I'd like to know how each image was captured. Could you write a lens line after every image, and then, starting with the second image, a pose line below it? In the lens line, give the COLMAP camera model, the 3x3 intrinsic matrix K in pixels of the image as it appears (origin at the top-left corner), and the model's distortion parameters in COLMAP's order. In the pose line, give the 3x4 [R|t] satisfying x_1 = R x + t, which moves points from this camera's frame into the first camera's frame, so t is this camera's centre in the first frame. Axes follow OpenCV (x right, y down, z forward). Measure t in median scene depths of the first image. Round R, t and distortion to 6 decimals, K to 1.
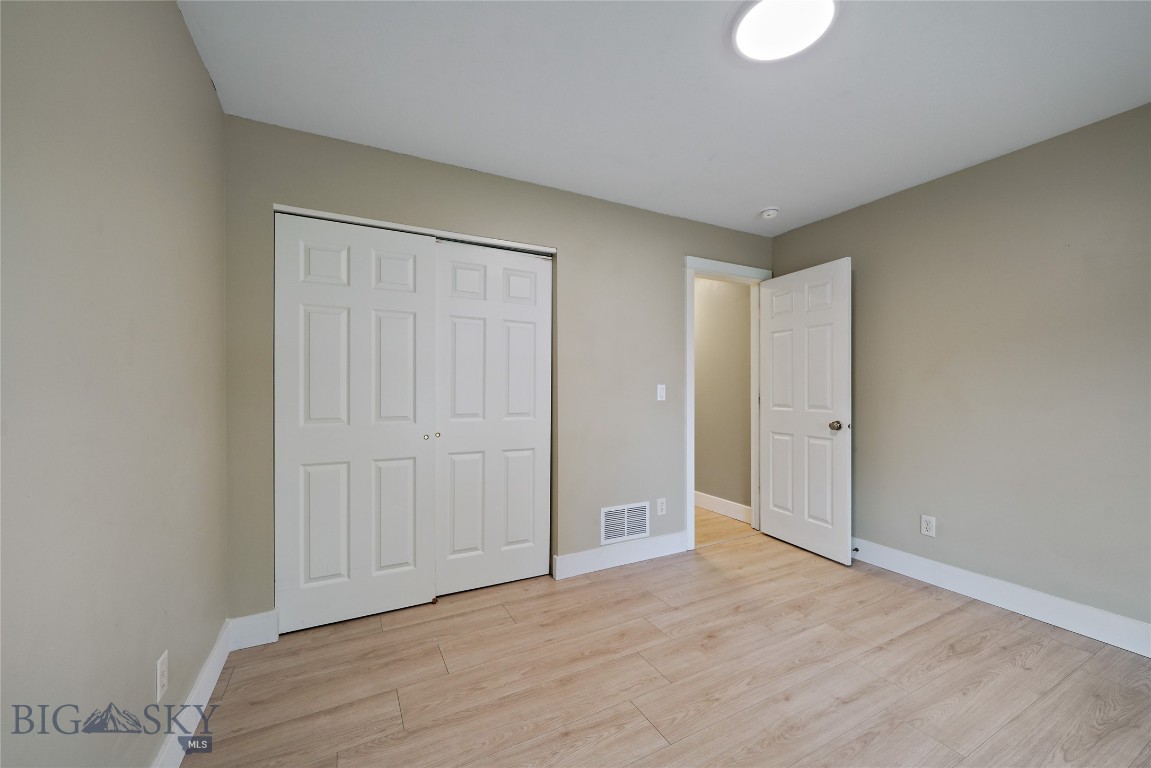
lens RADIAL K [[435.9, 0, 575.0], [0, 435.9, 387.3], [0, 0, 1]] dist [-0.001325, 0.000018]
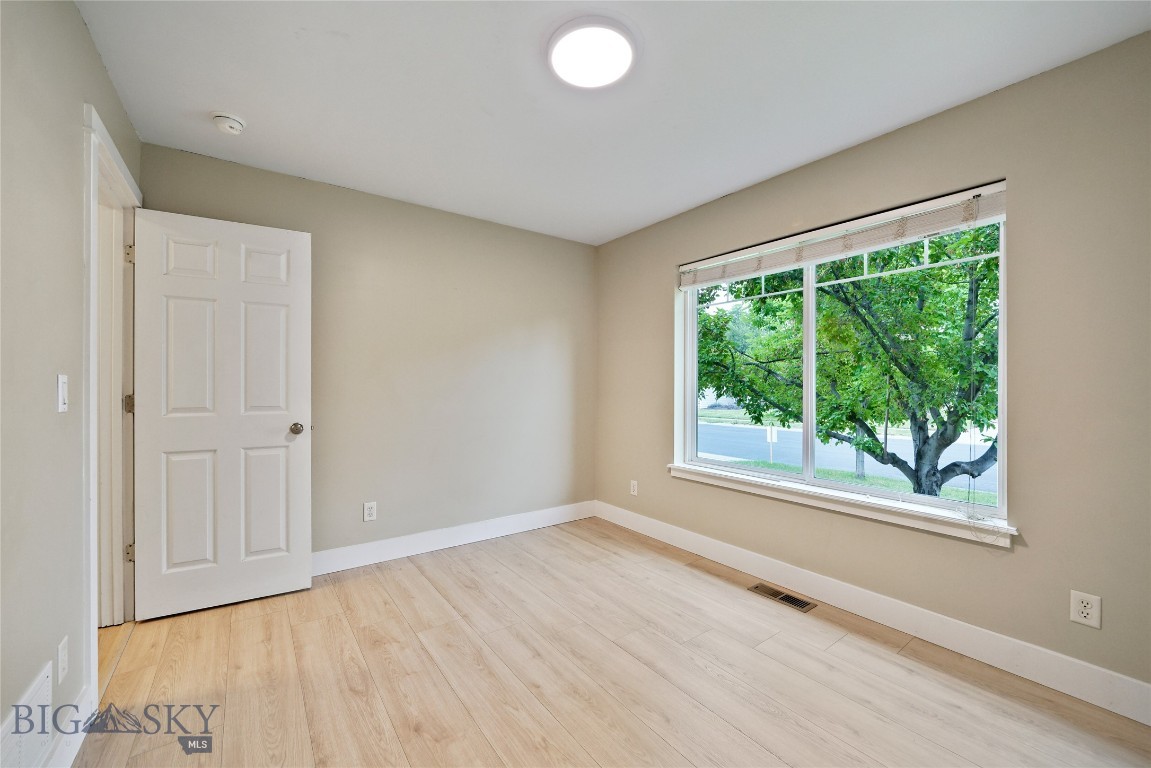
lens RADIAL K [[435.9, 0, 575.0], [0, 435.9, 387.3], [0, 0, 1]] dist [-0.001325, 0.000018]
pose [[-0.133246, -0.001625, 0.991082, -0.347911], [-0.008313, 0.999965, 0.000522, 0.003705], [-0.991048, -0.008169, -0.133255, 0.671401]]
